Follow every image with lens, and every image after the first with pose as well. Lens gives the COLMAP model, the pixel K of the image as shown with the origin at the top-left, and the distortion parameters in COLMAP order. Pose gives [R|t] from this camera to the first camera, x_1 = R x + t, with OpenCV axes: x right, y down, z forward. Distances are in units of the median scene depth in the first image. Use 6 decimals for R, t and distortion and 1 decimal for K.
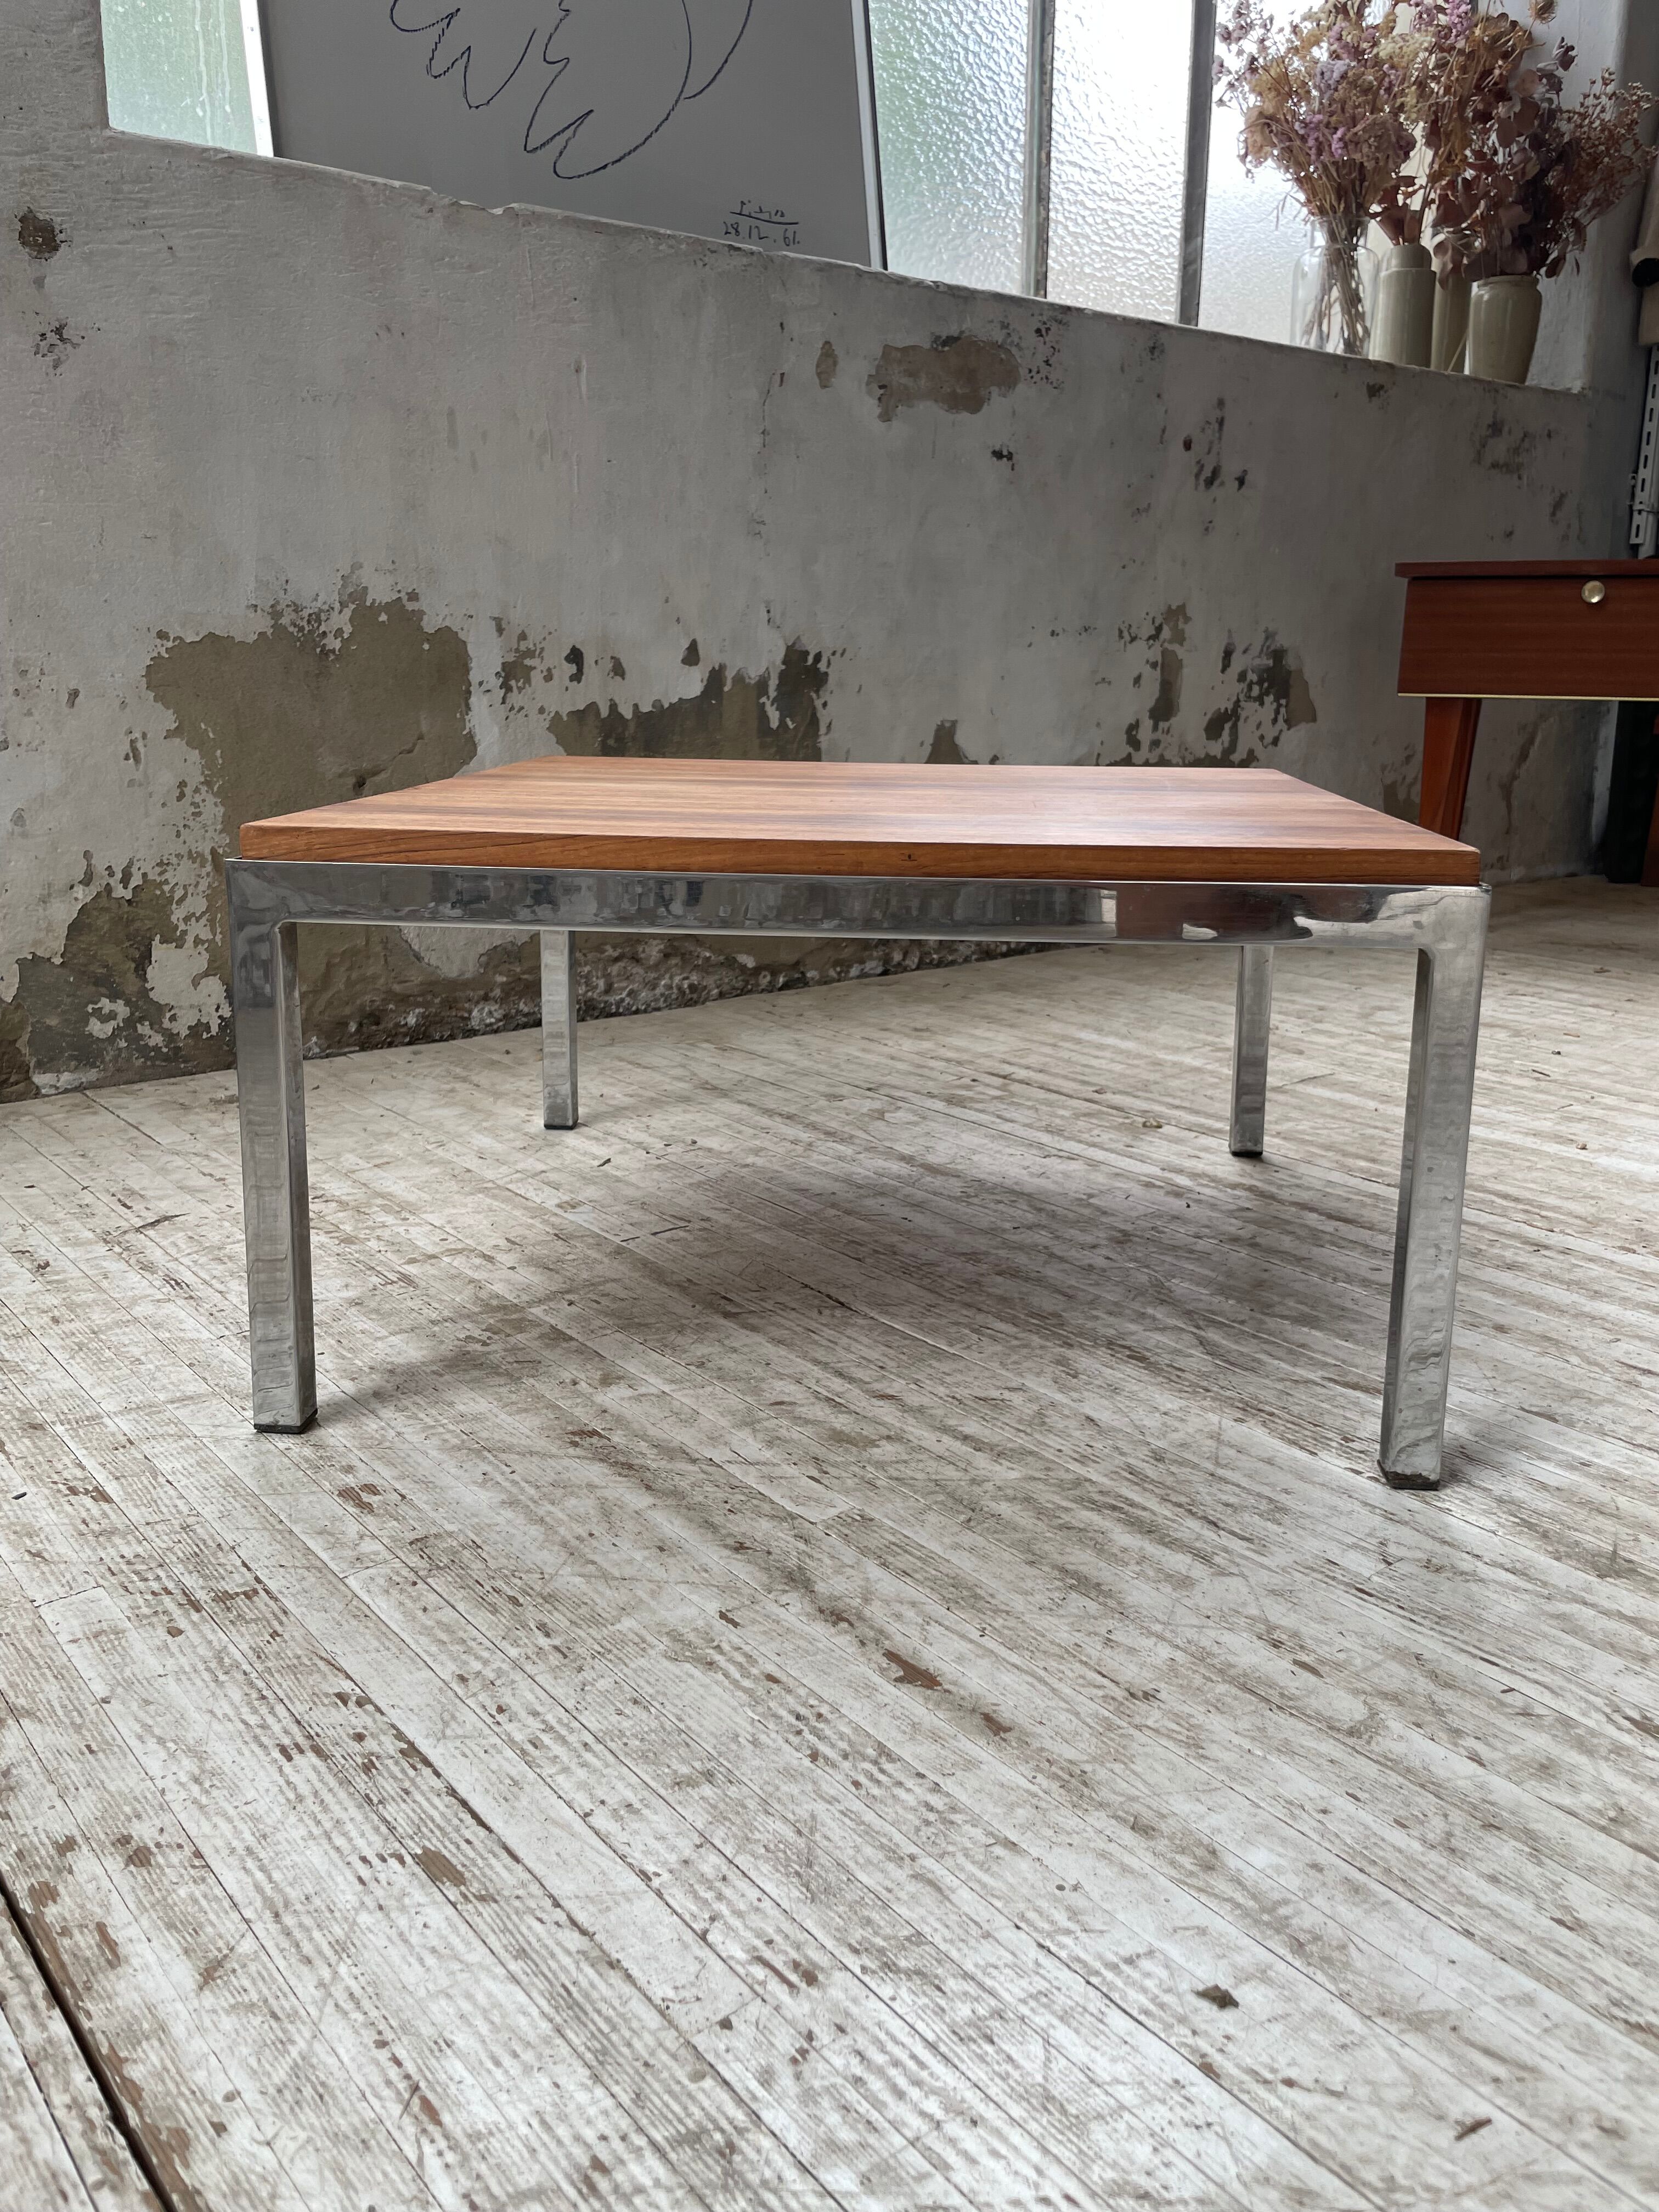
lens RADIAL K [[1691.1, 0, 842.8], [0, 1691.1, 1084.8], [0, 0, 1]] dist [0.085732, -0.124645]
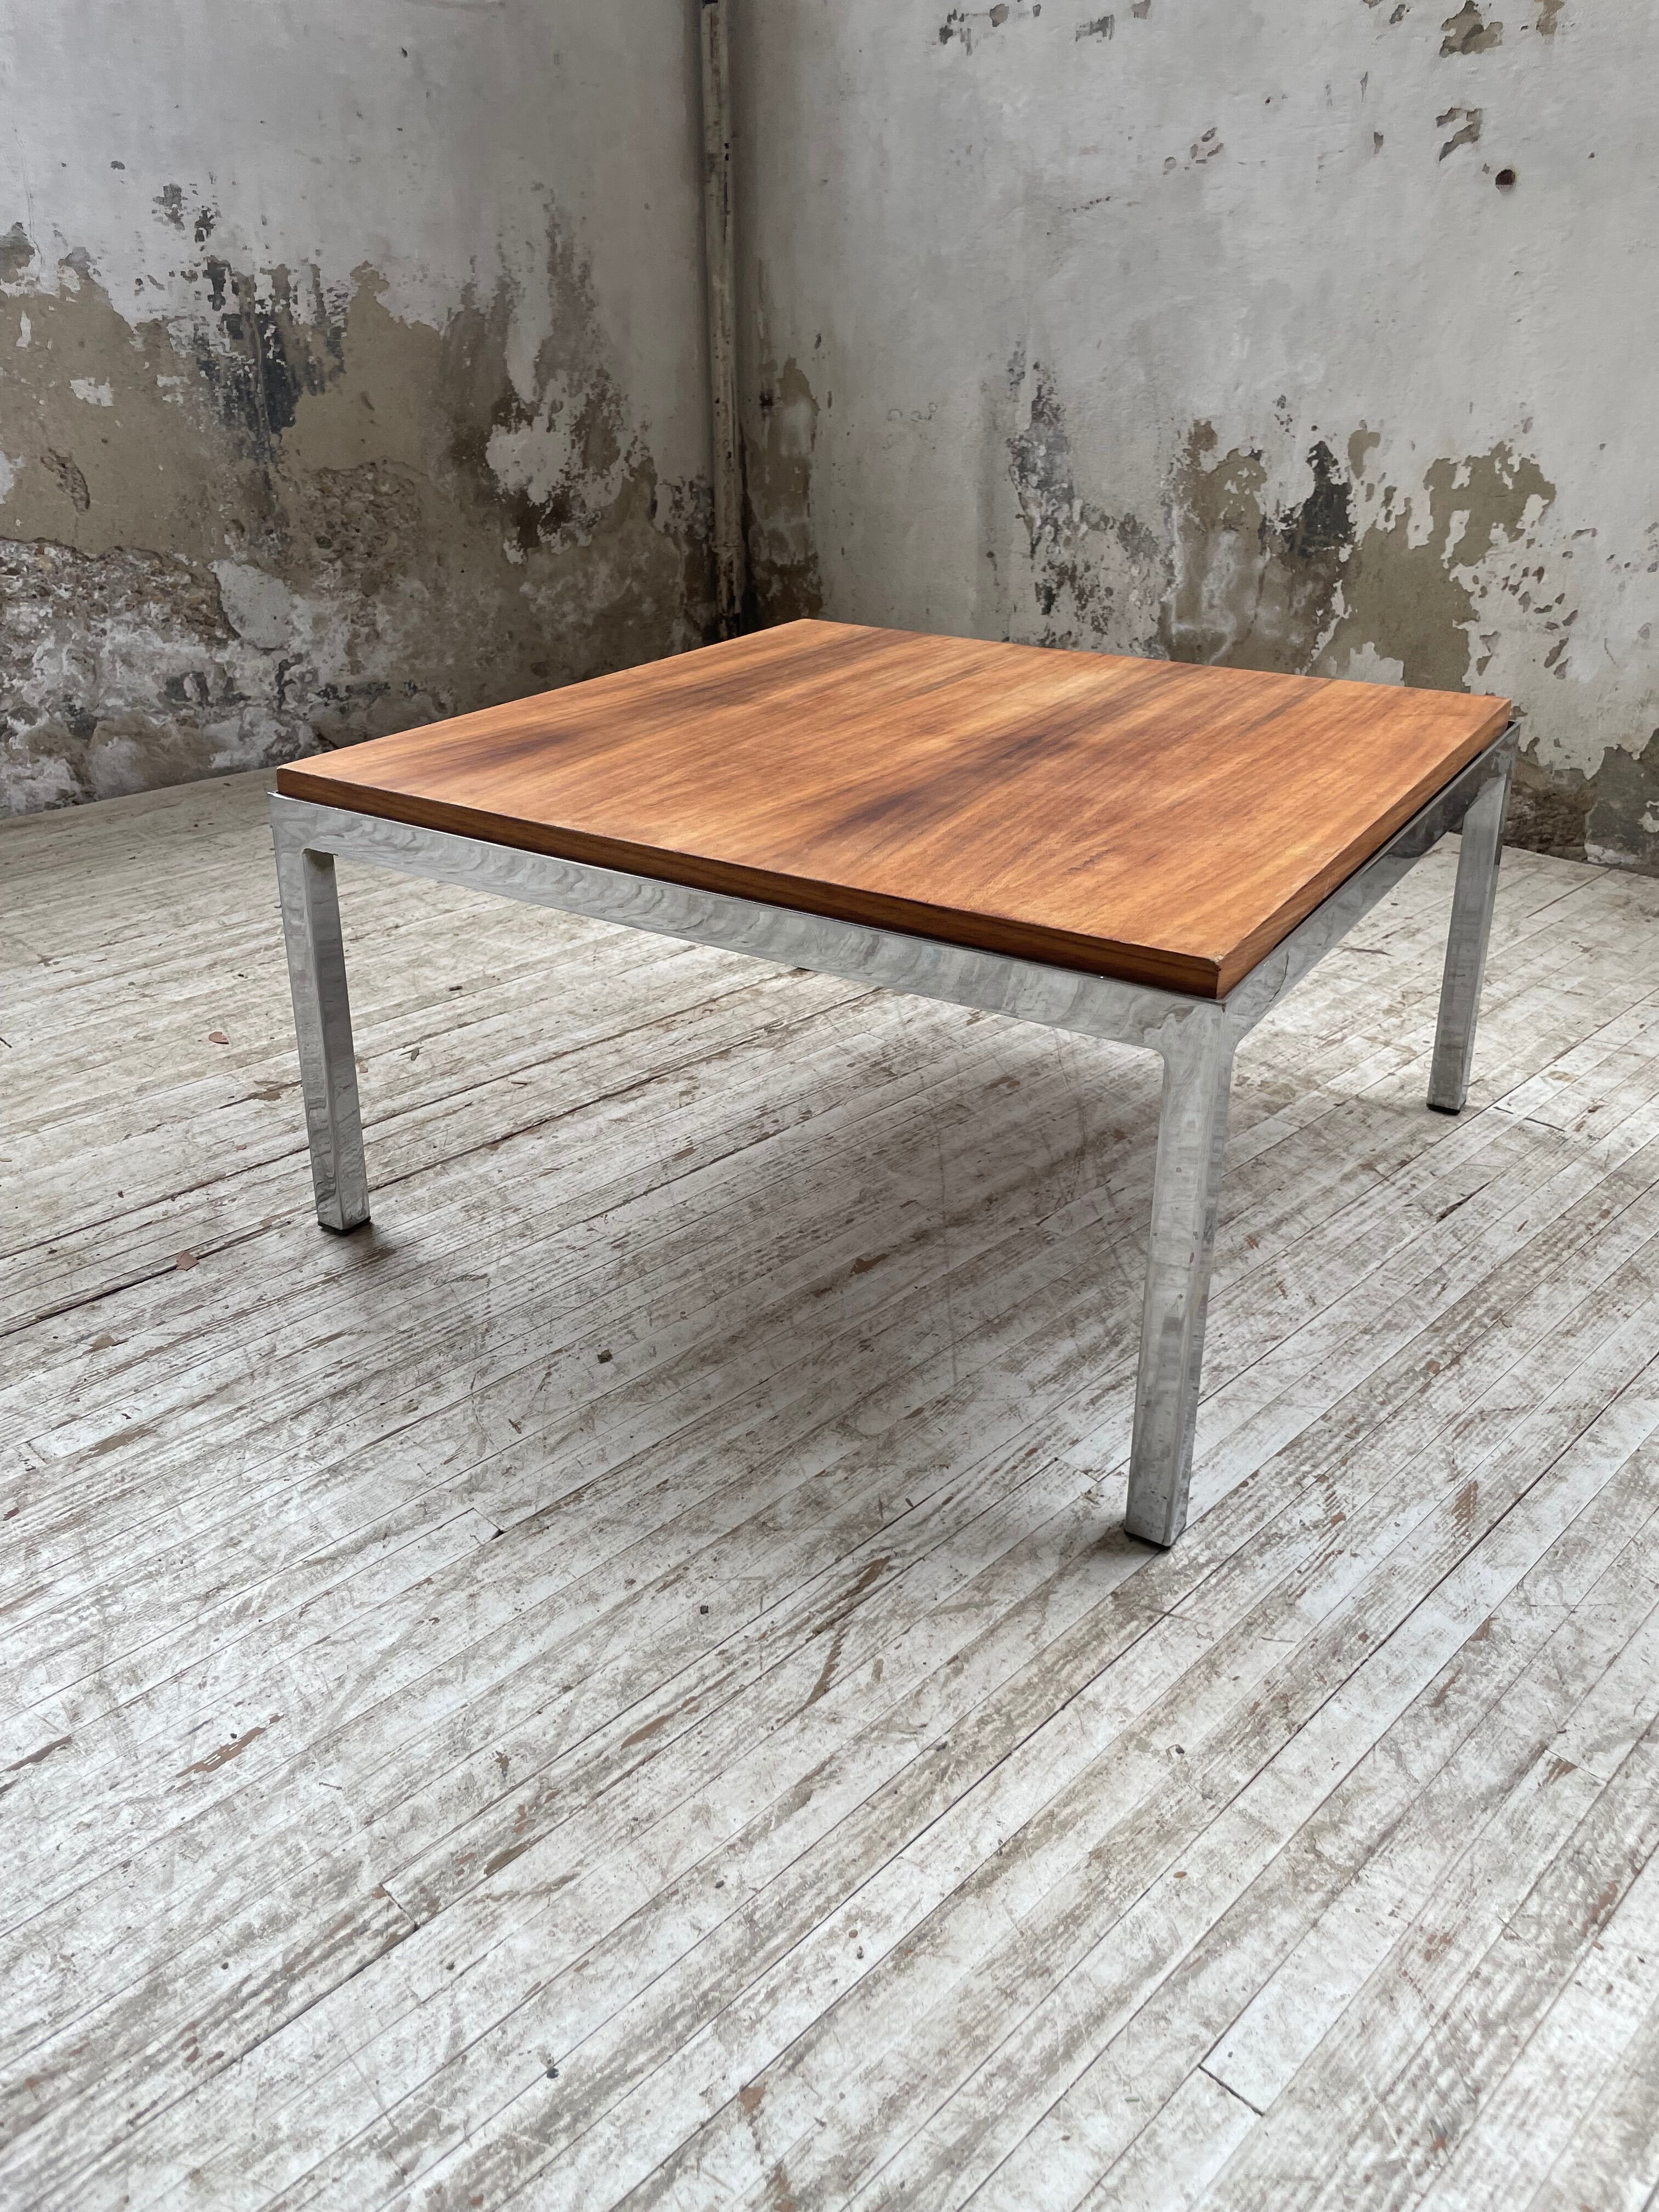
lens RADIAL K [[1691.1, 0, 845.8], [0, 1691.1, 1084.2], [0, 0, 1]] dist [0.085732, -0.124645]
pose [[0.112082, 0.420865, -0.900172, 0.987092], [-0.252531, 0.888204, 0.383826, -0.291880], [0.961075, 0.184301, 0.205833, 0.432968]]
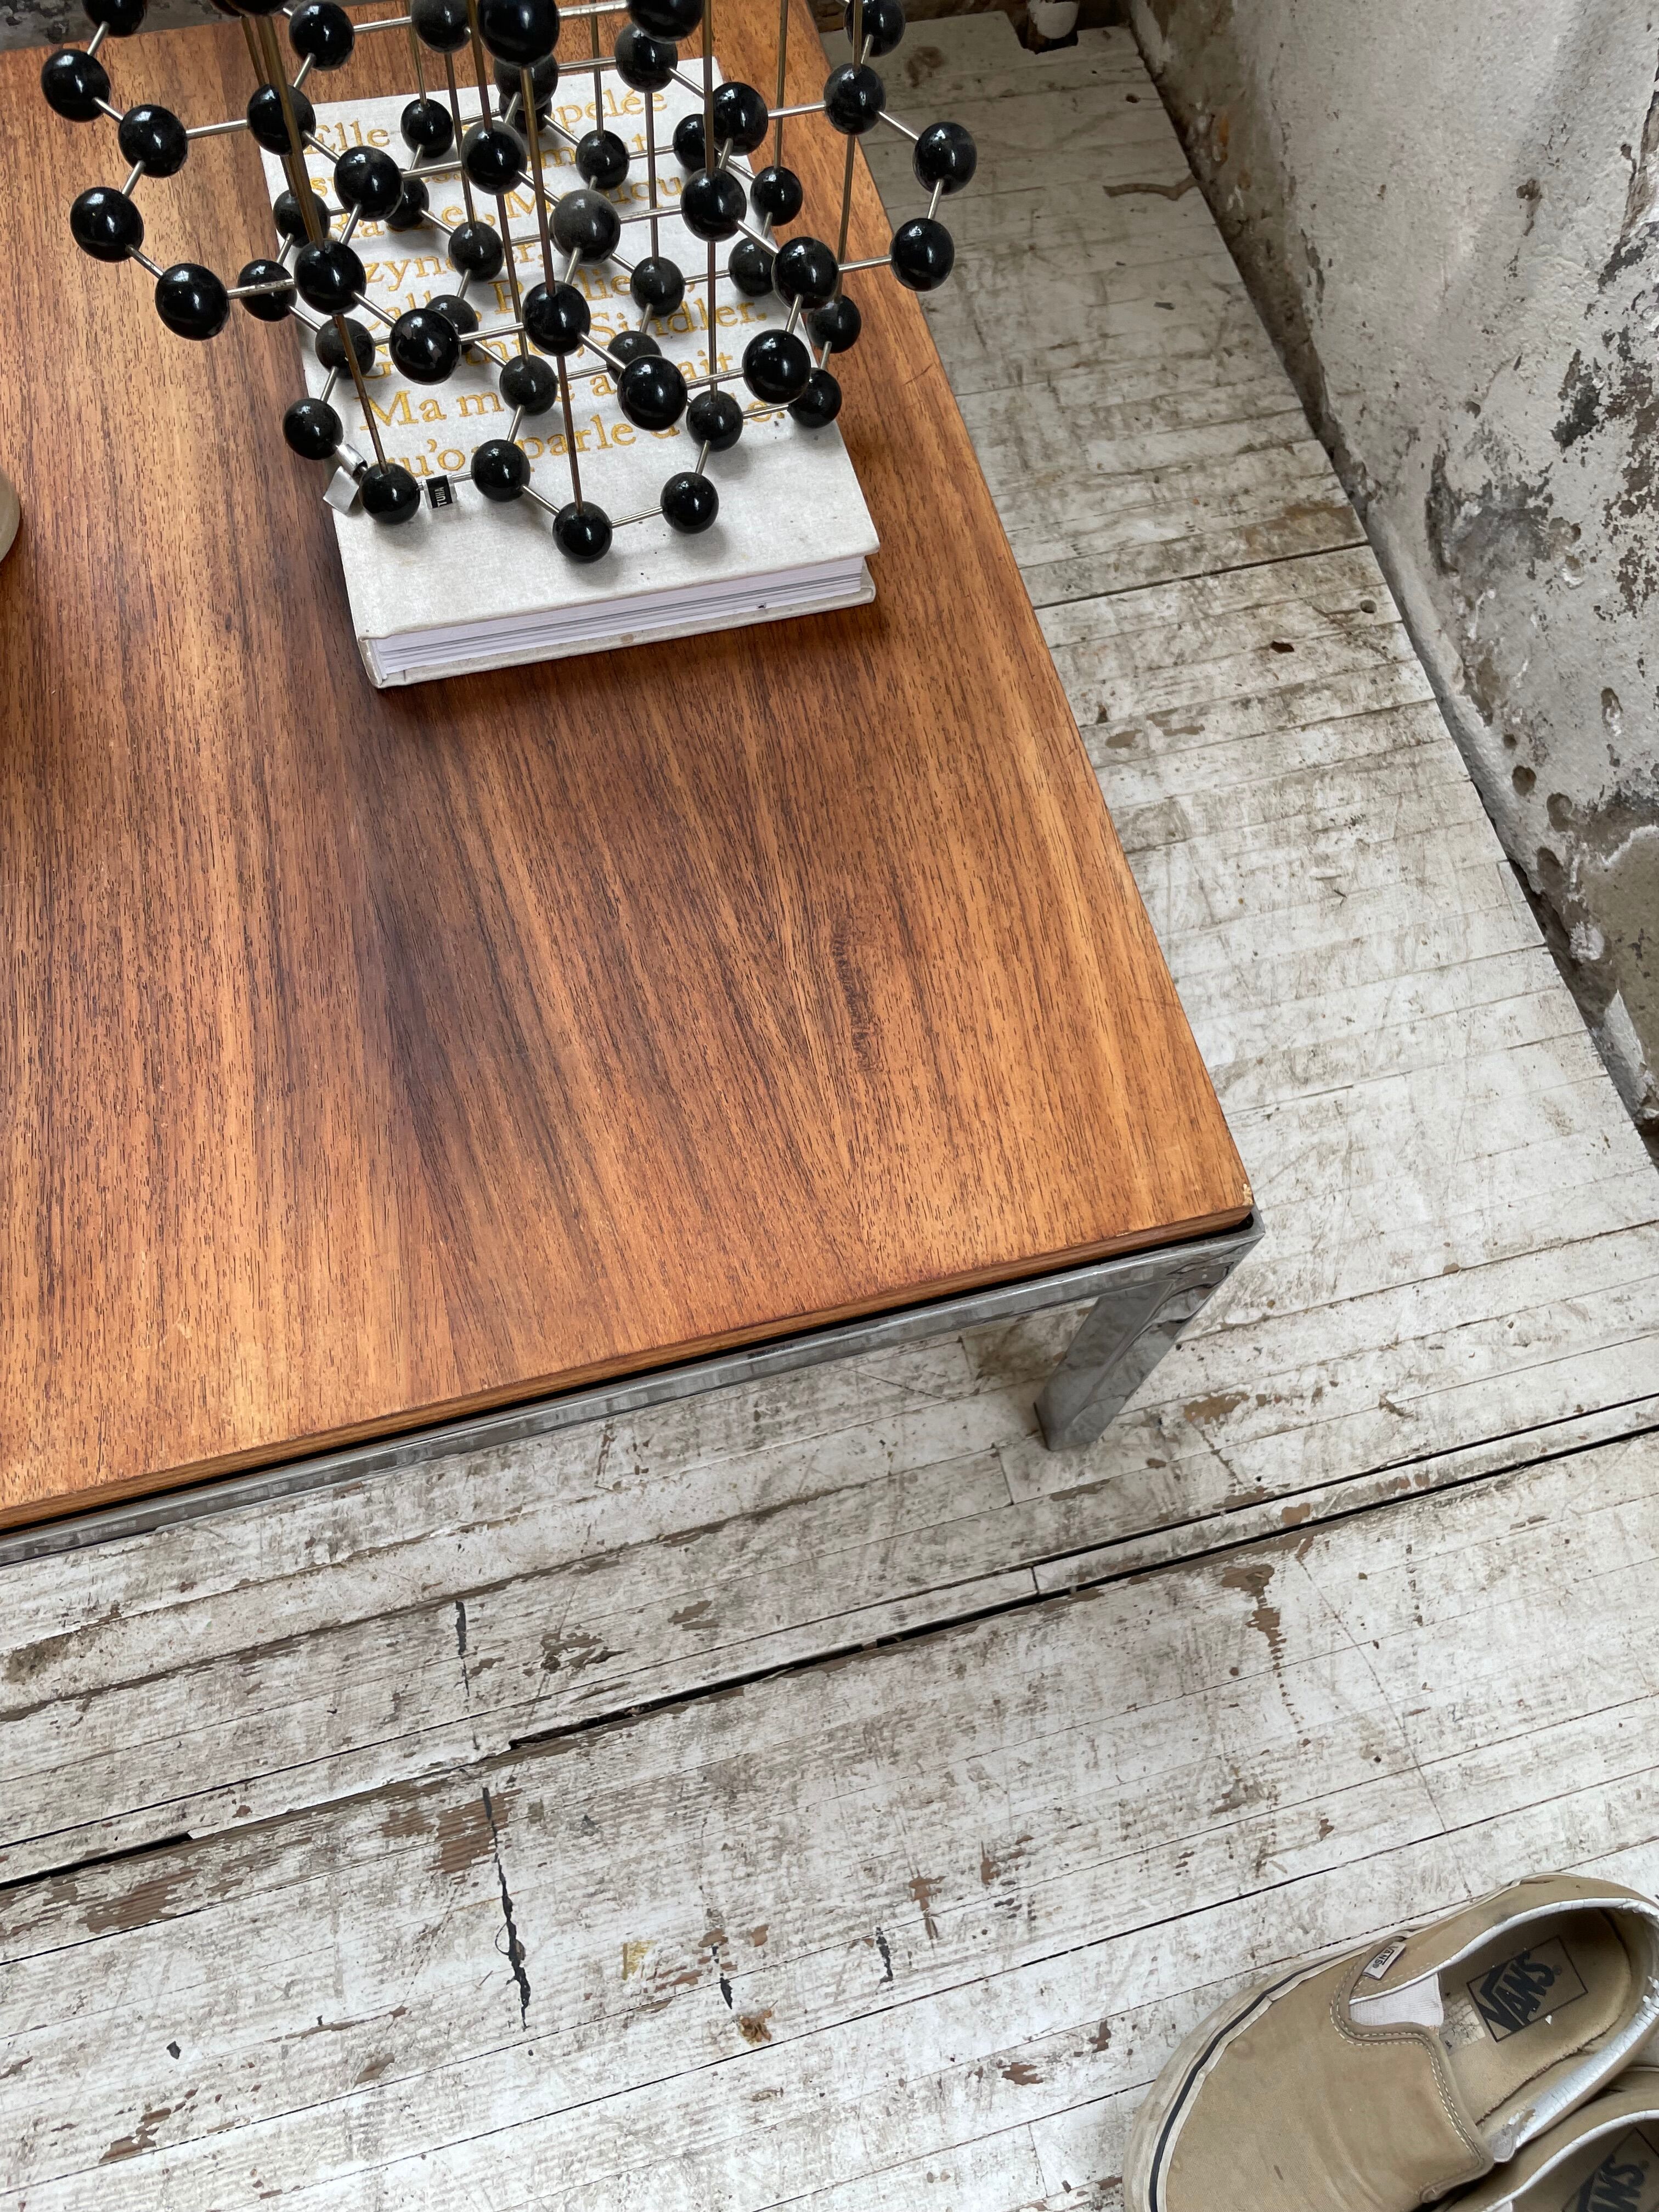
lens RADIAL K [[1691.1, 0, 841.7], [0, 1691.1, 1101.4], [0, 0, 1]] dist [0.085732, -0.124645]
pose [[-0.412016, 0.821064, -0.395090, -0.554816], [-0.294672, 0.290236, 0.910457, -0.626500], [0.862213, 0.491545, 0.122363, 0.794359]]
